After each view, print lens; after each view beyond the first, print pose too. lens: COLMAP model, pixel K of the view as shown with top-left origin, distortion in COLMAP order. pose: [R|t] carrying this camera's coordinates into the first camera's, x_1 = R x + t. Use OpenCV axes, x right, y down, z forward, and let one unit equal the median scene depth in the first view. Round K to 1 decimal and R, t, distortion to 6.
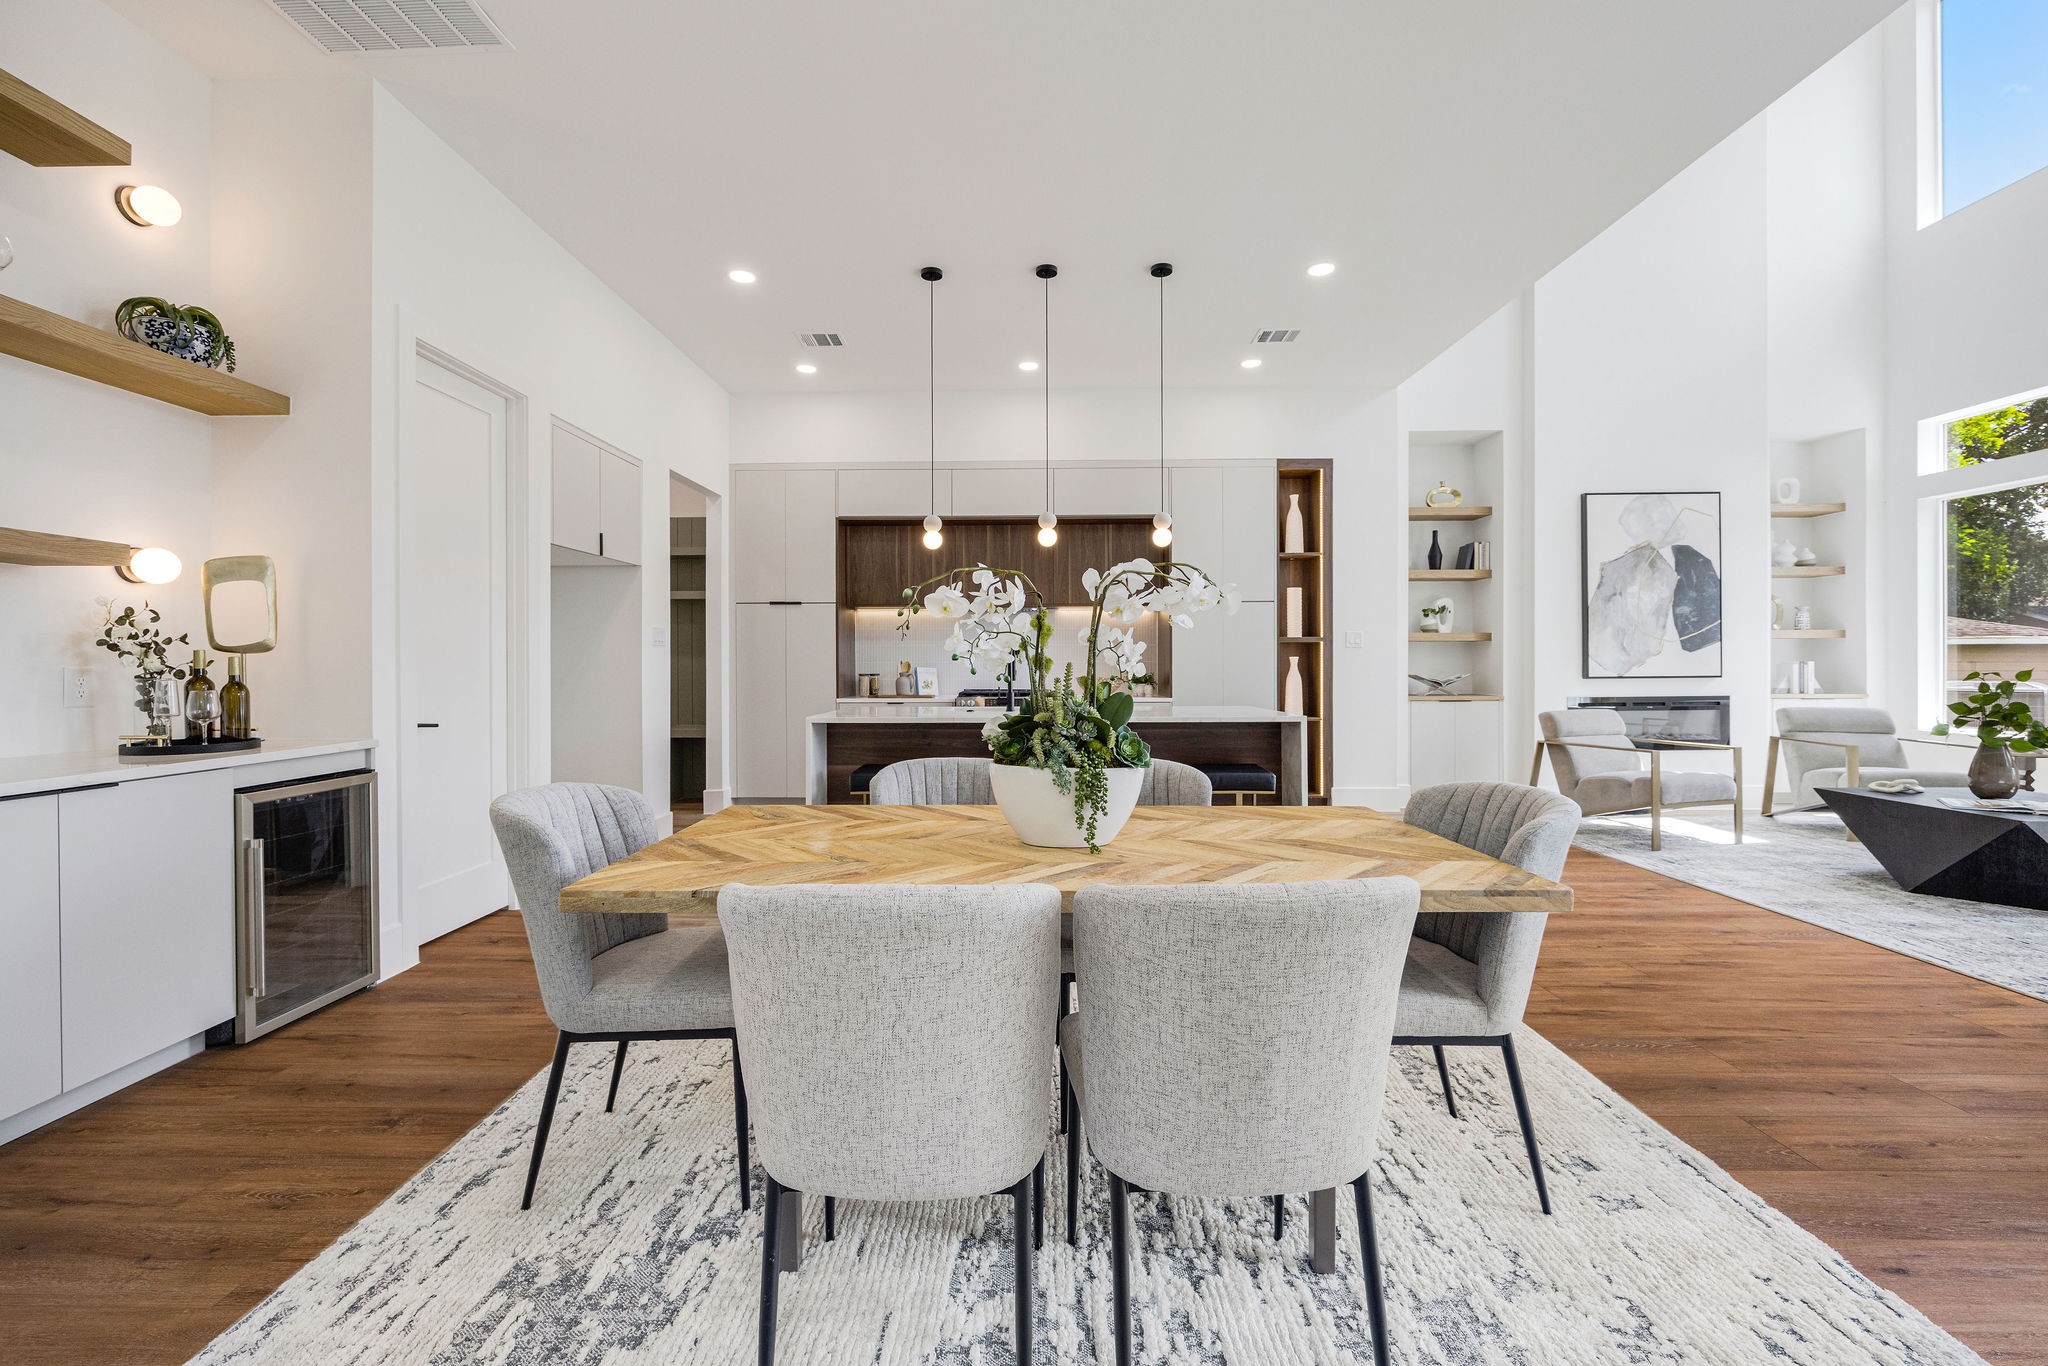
lens RADIAL K [[819.0, 0, 1013.2], [0, 819.0, 671.1], [0, 0, 1]] dist [-0.001537, -0.000609]
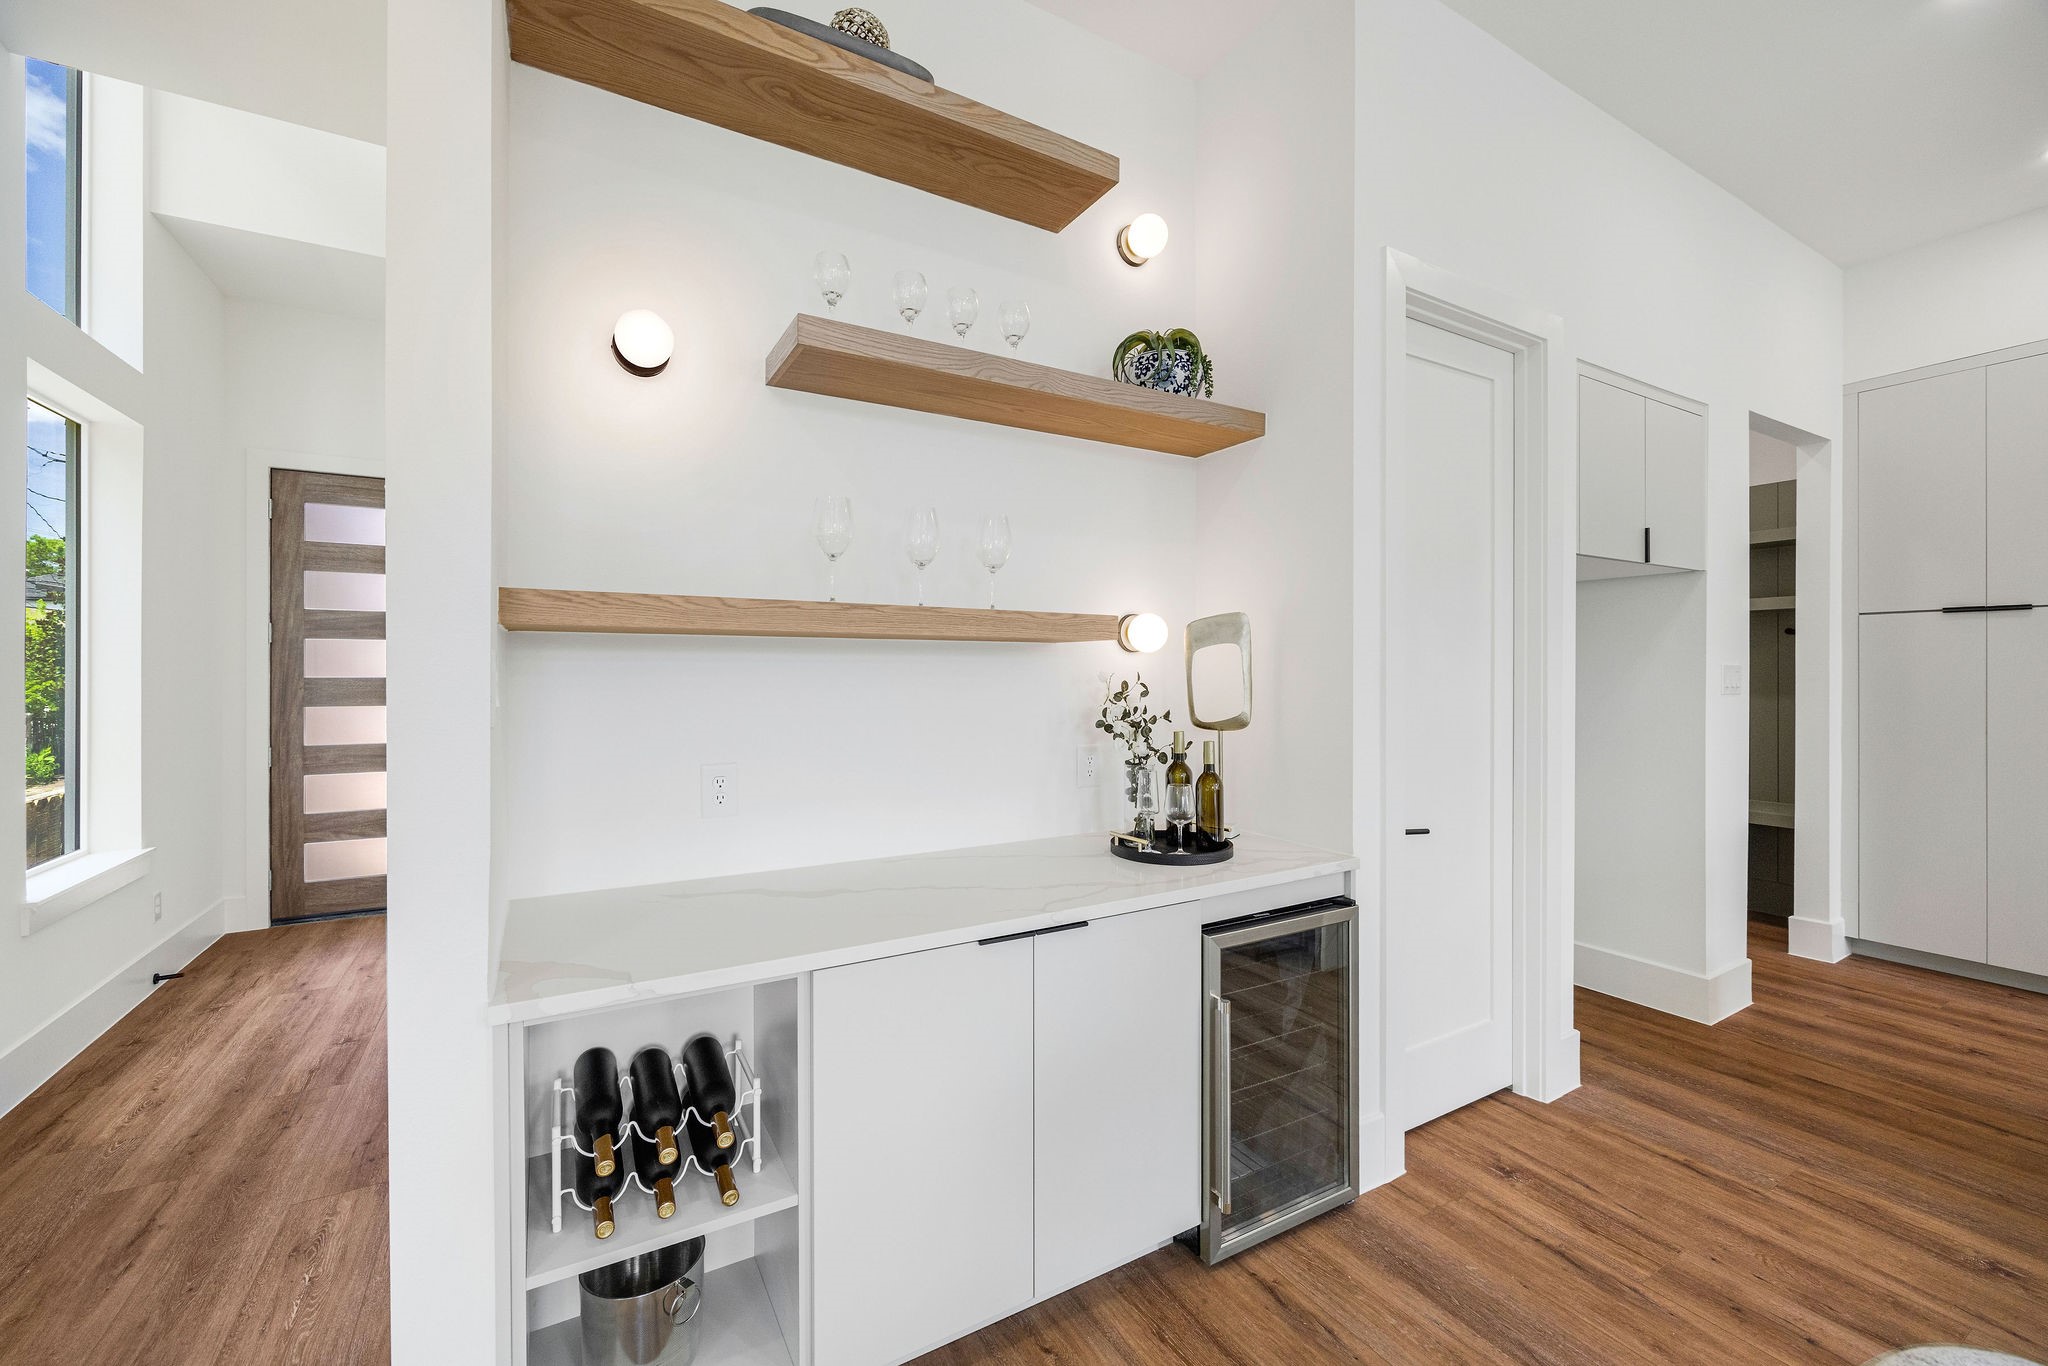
lens RADIAL K [[819.0, 0, 1017.0], [0, 819.0, 665.7], [0, 0, 1]] dist [-0.001537, -0.000609]
pose [[0.514245, -0.004689, -0.857631, -0.174400], [-0.007819, 0.999918, -0.010155, -0.041379], [0.857608, 0.011928, 0.514166, 0.206719]]
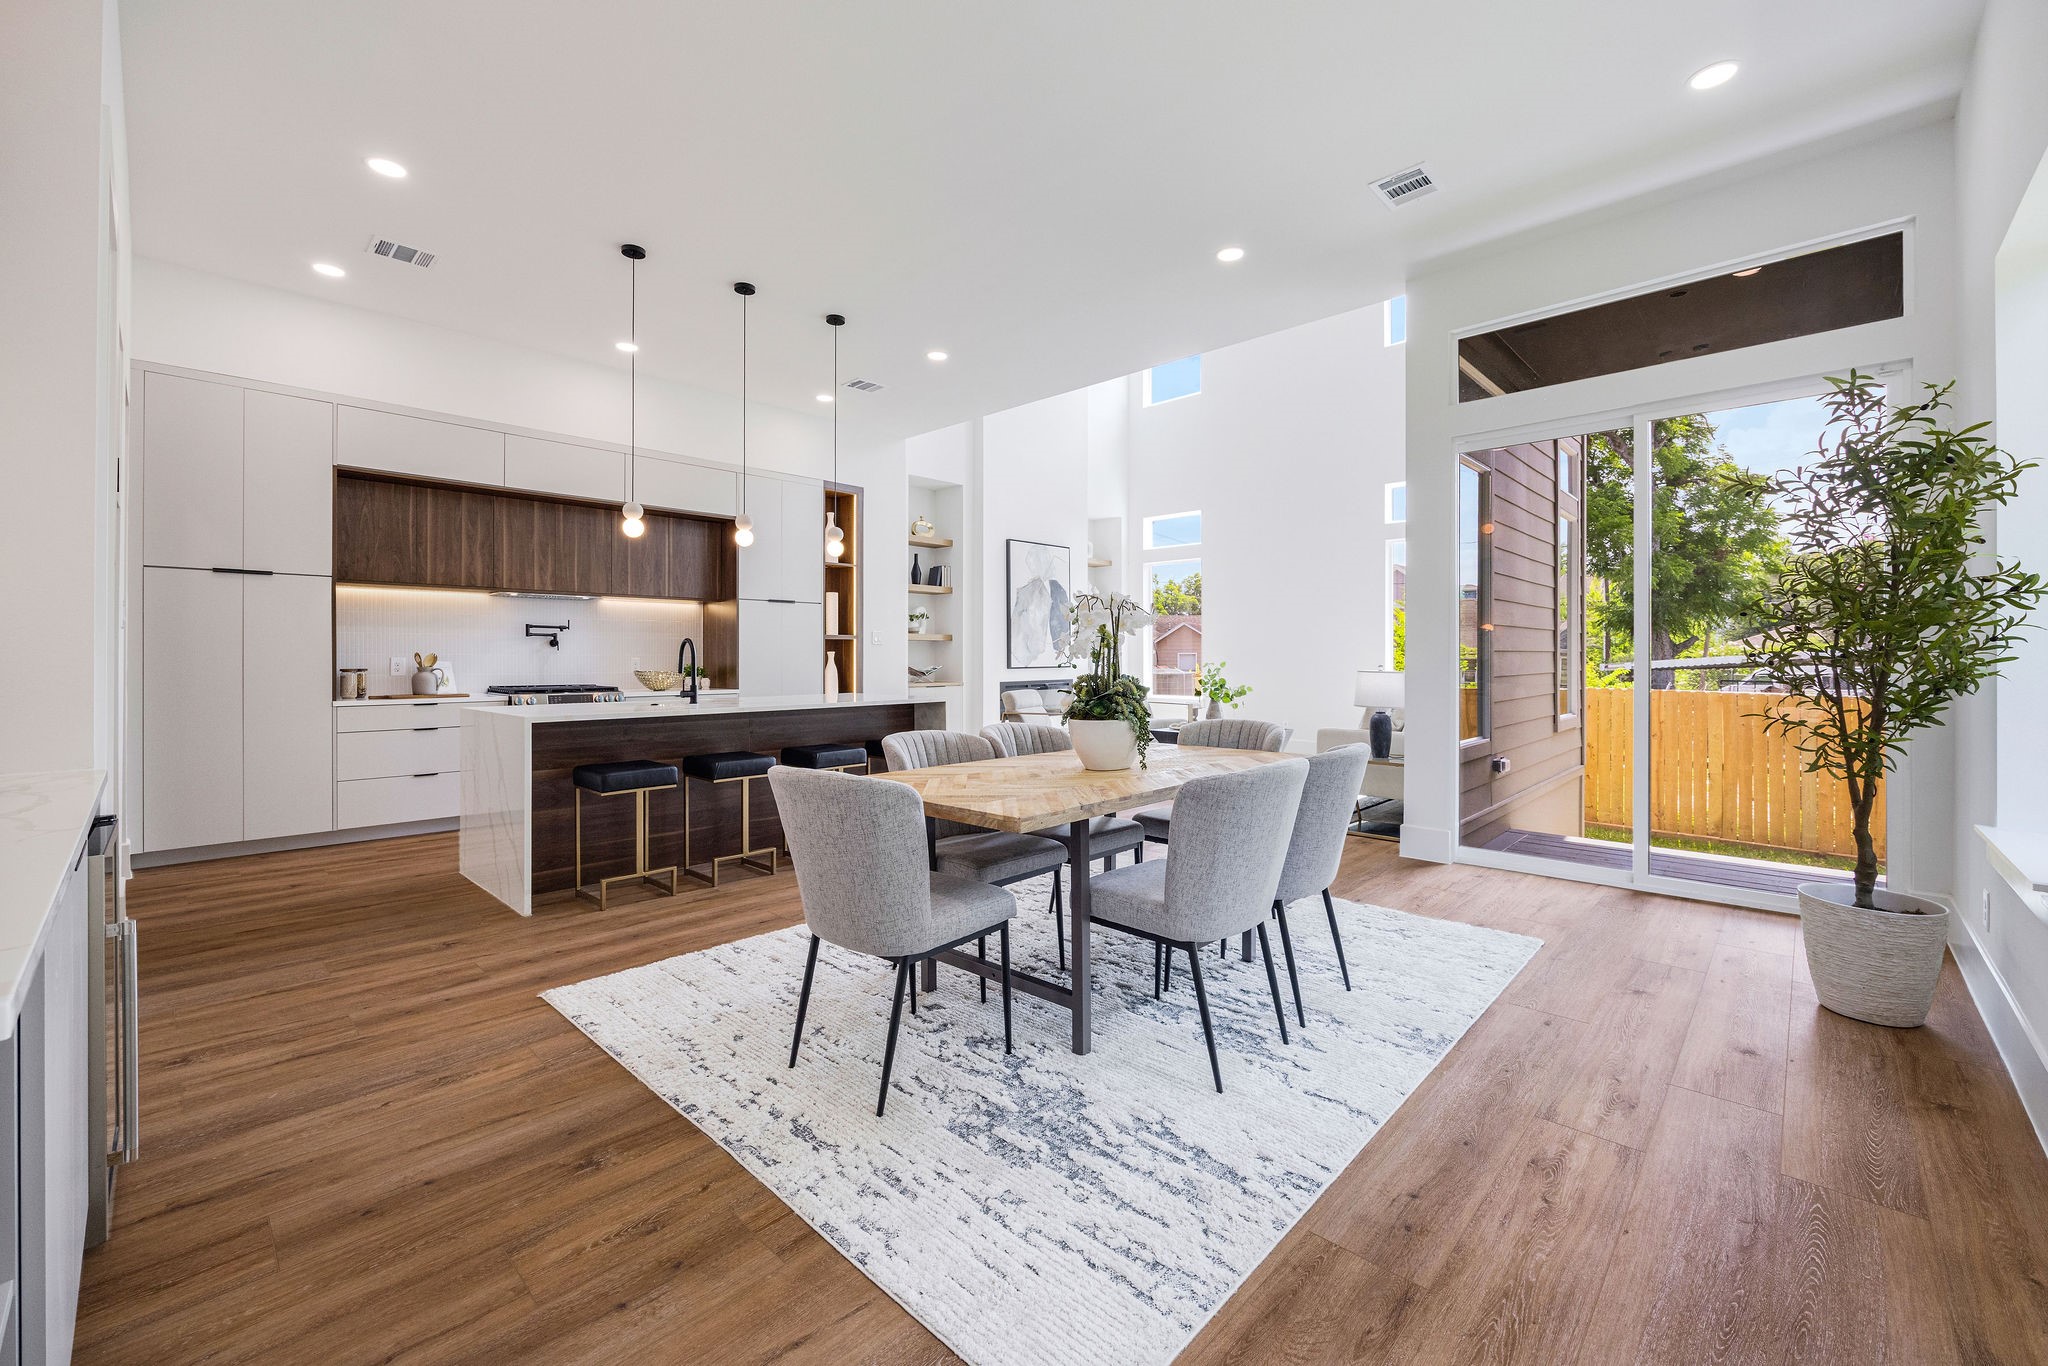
lens RADIAL K [[835.2, 0, 1012.9], [0, 835.2, 661.5], [0, 0, 1]] dist [-0.007719, 0.001392]
pose [[0.677500, -0.001526, 0.735521, -0.428543], [0.005573, 0.999980, -0.003059, 0.000992], [-0.735502, 0.006171, 0.677495, 0.011893]]
